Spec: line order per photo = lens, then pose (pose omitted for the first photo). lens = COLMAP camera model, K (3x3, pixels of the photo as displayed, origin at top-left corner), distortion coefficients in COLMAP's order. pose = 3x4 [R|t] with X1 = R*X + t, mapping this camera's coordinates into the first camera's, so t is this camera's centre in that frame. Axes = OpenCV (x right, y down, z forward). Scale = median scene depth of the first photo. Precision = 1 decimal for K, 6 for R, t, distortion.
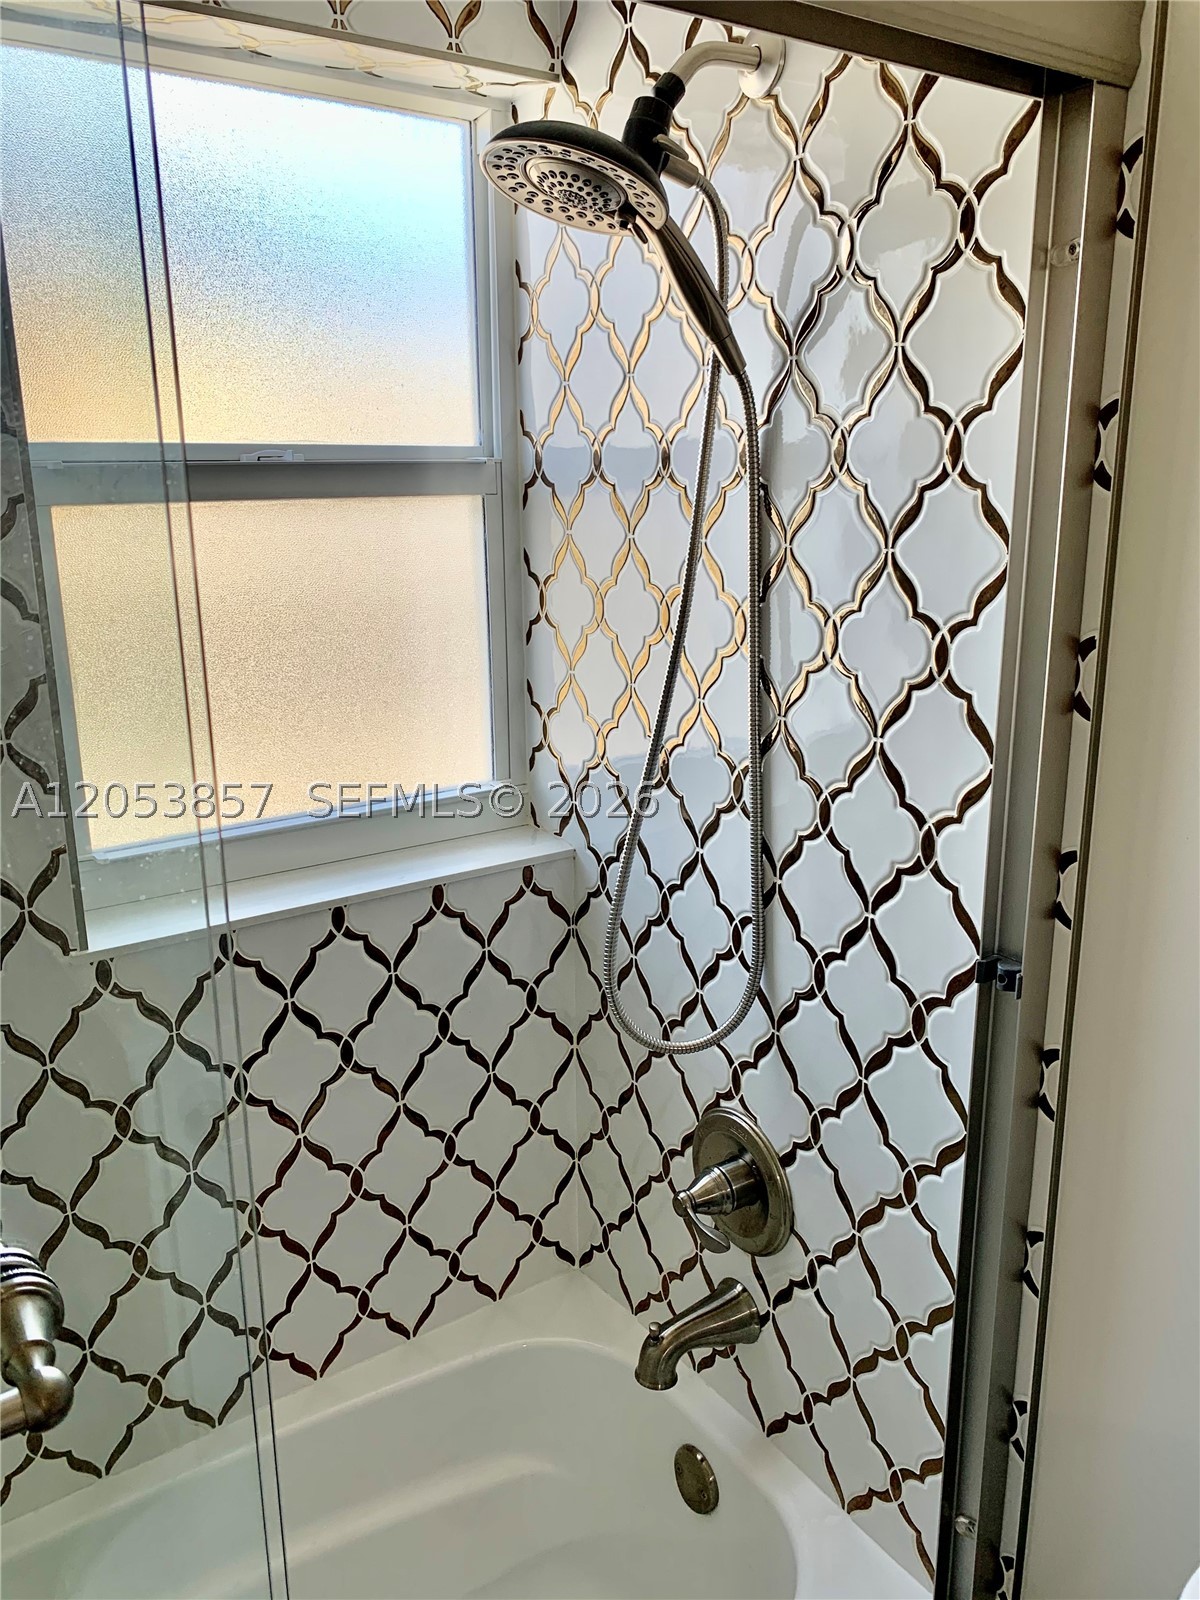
lens RADIAL K [[1238.6, 0, 592.3], [0, 1238.6, 803.0], [0, 0, 1]] dist [0.037787, -0.048808]
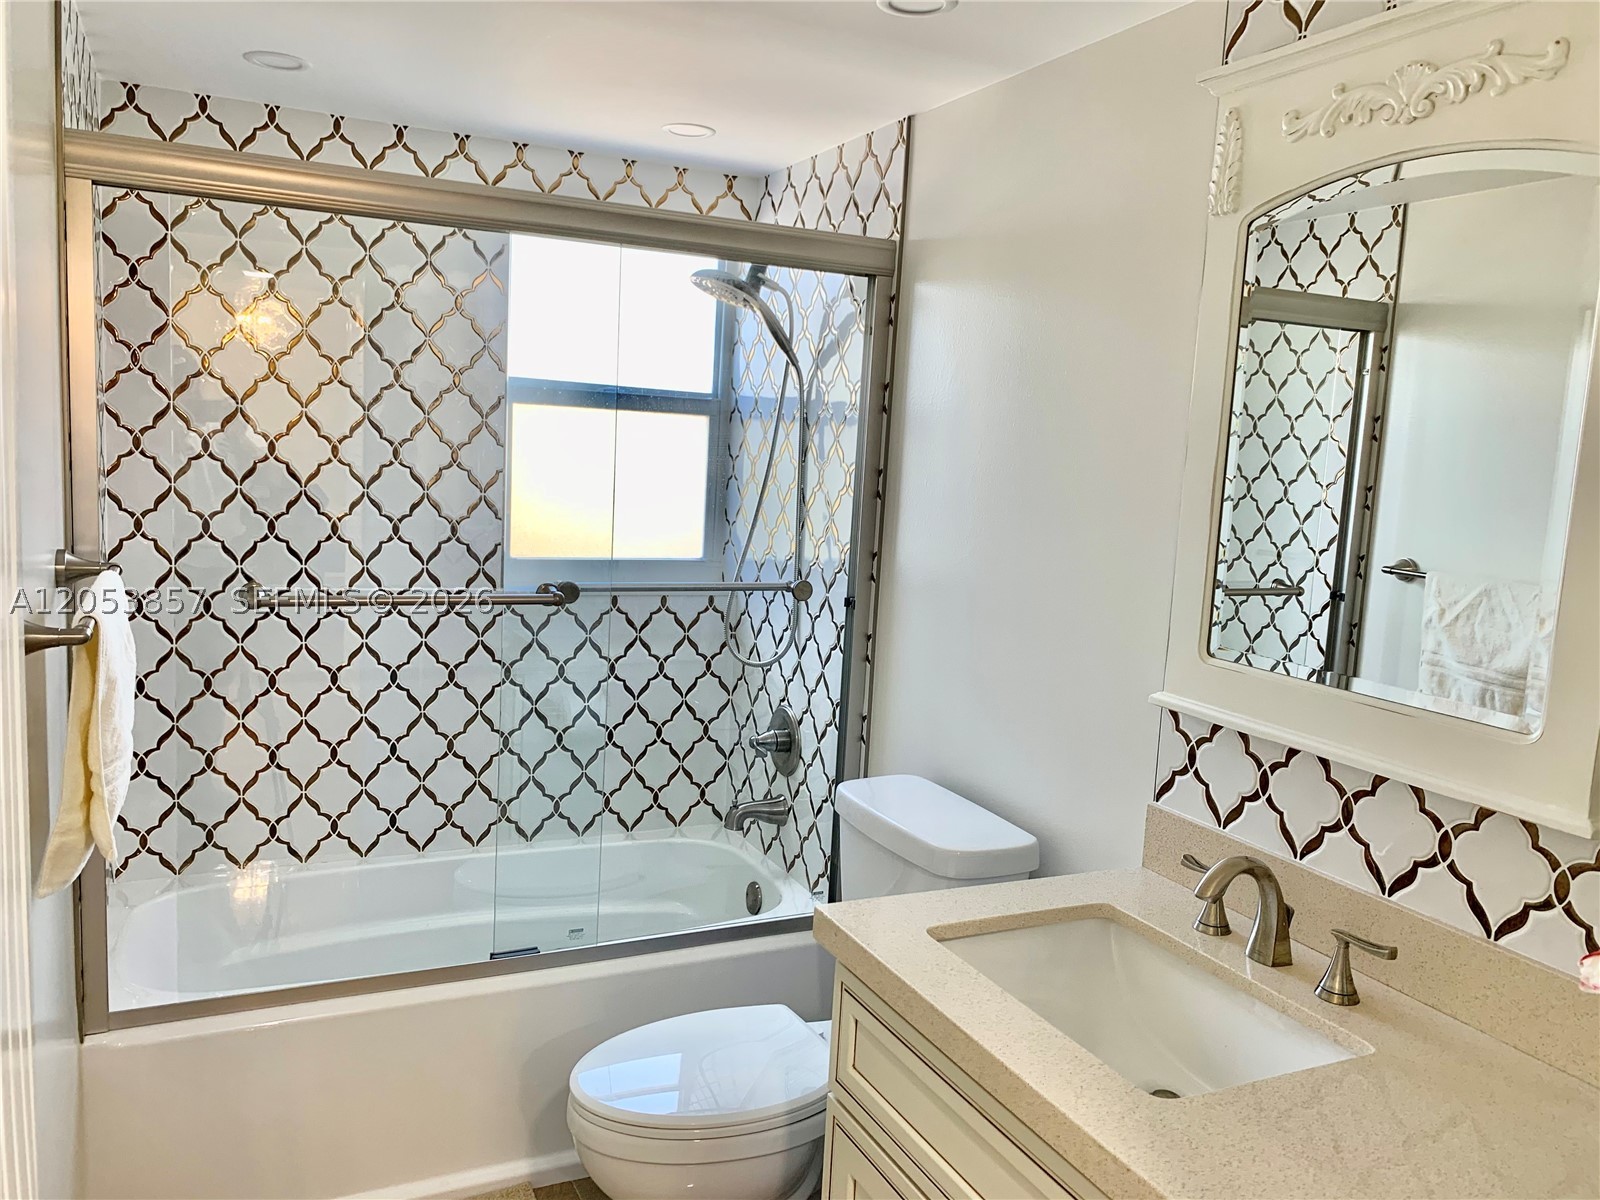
lens RADIAL K [[1238.6, 0, 805.3], [0, 1238.6, 601.0], [0, 0, 1]] dist [0.037787, -0.048808]
pose [[0.985834, 0.081292, -0.146705, 0.435739], [-0.100928, 0.986126, -0.131790, 0.342730], [0.133956, 0.144729, 0.980362, -1.054545]]
